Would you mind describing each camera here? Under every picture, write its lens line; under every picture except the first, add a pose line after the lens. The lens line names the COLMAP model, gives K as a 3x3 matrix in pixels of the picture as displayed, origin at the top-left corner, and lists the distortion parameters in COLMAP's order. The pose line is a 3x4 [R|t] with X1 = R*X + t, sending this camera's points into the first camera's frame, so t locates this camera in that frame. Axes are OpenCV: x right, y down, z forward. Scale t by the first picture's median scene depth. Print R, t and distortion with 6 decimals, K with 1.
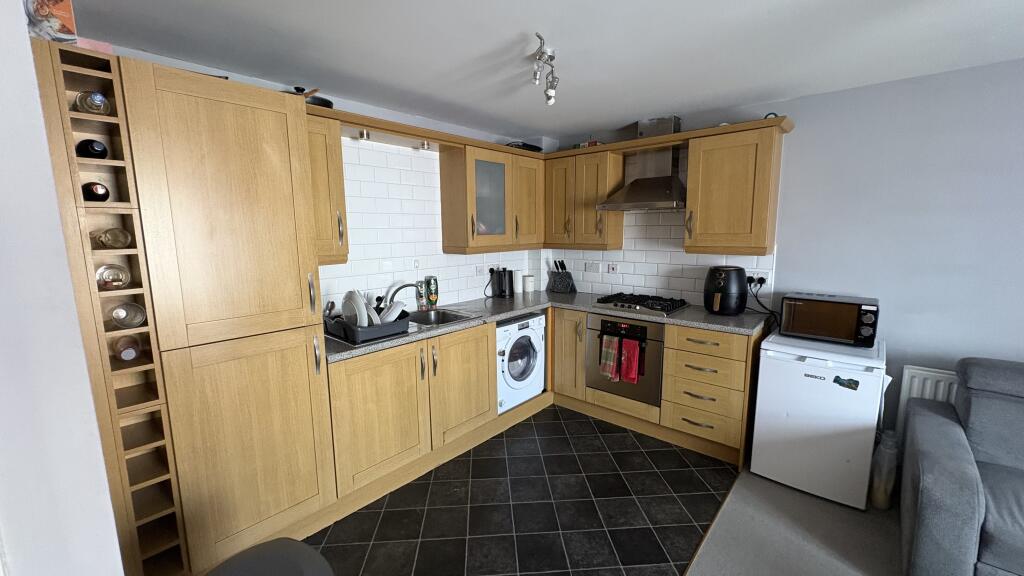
lens RADIAL K [[407.3, 0, 512.0], [0, 407.3, 288.0], [0, 0, 1]] dist [-0.000603, -0.000207]
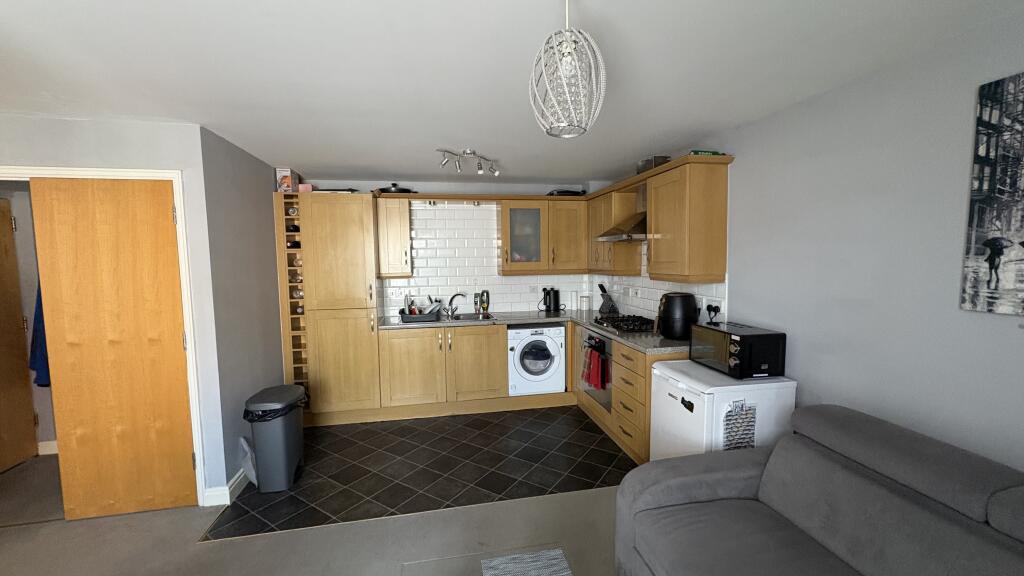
lens RADIAL K [[407.3, 0, 512.0], [0, 407.3, 288.0], [0, 0, 1]] dist [-0.000603, -0.000207]
pose [[0.794753, 0.044487, -0.605300, 0.787011], [-0.083348, 0.995861, -0.036243, 0.007221], [0.601182, 0.079255, 0.795172, -0.094341]]
